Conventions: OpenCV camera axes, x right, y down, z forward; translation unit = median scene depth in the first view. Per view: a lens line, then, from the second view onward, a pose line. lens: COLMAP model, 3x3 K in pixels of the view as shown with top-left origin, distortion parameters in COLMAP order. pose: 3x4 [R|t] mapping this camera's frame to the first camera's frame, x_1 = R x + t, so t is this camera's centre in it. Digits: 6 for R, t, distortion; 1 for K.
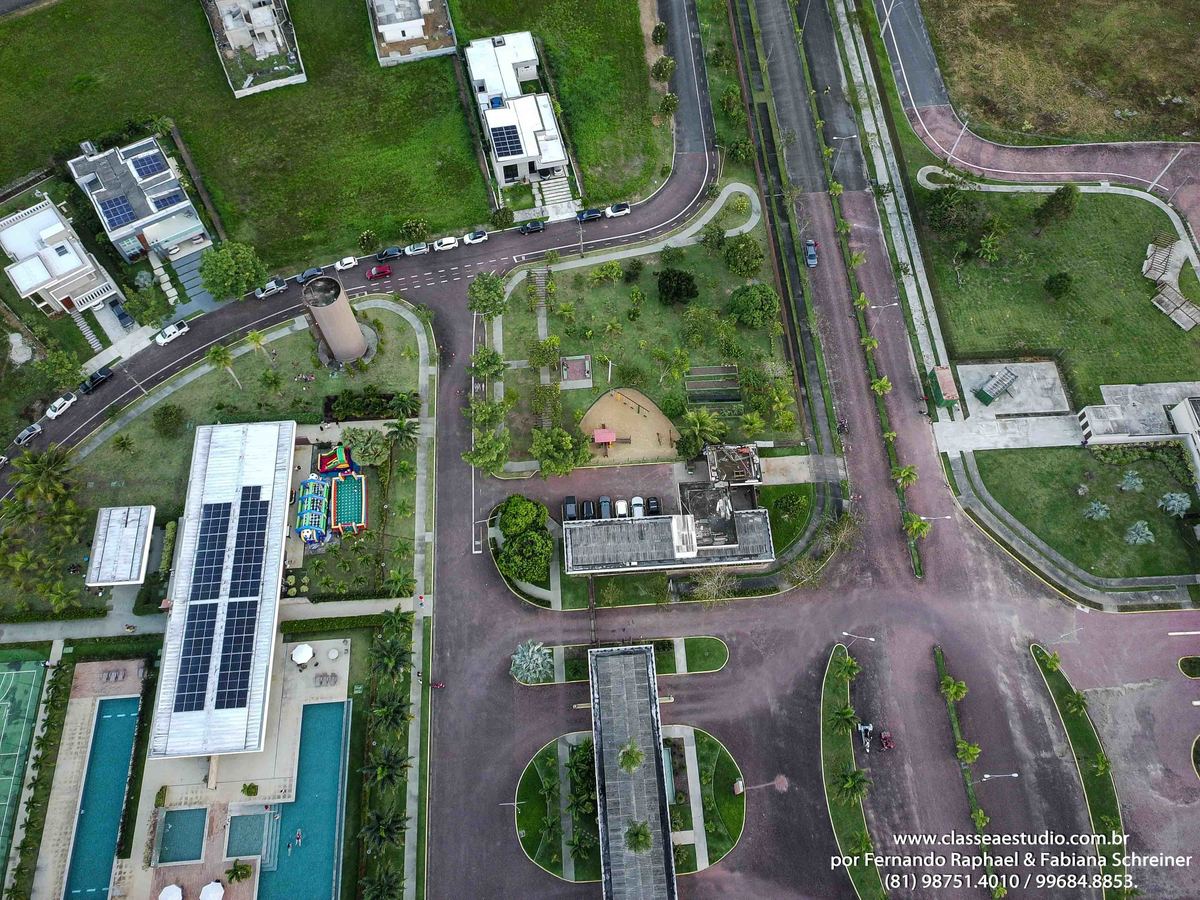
lens RADIAL K [[887.3, 0, 611.2], [0, 887.3, 442.0], [0, 0, 1]] dist [0.059540, -0.063182]
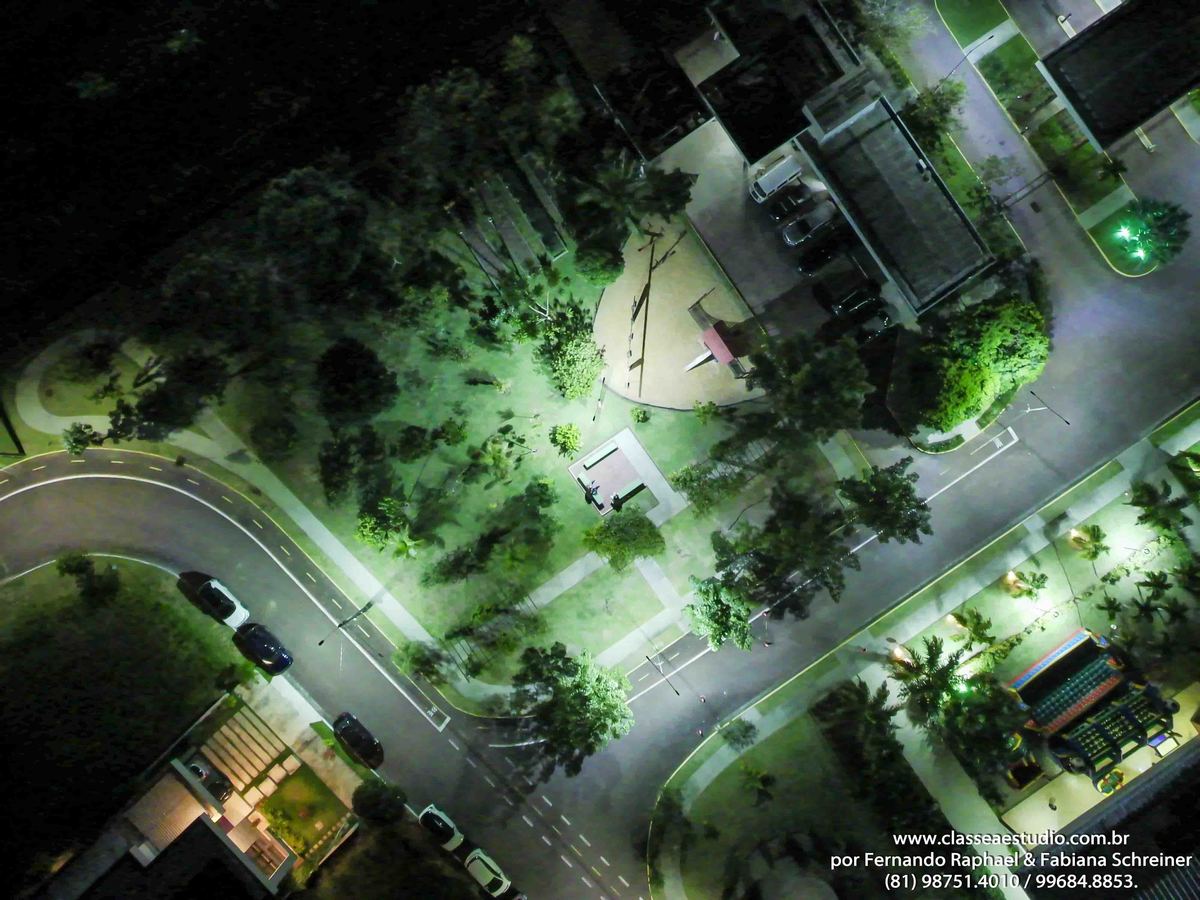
lens RADIAL K [[874.9, 0, 618.2], [0, 874.9, 445.0], [0, 0, 1]] dist [0.061293, -0.060559]
pose [[-0.502502, -0.864572, -0.002713, -0.025867], [0.769438, -0.448636, 0.454632, -0.302756], [-0.394279, 0.226366, 0.890675, 0.547828]]
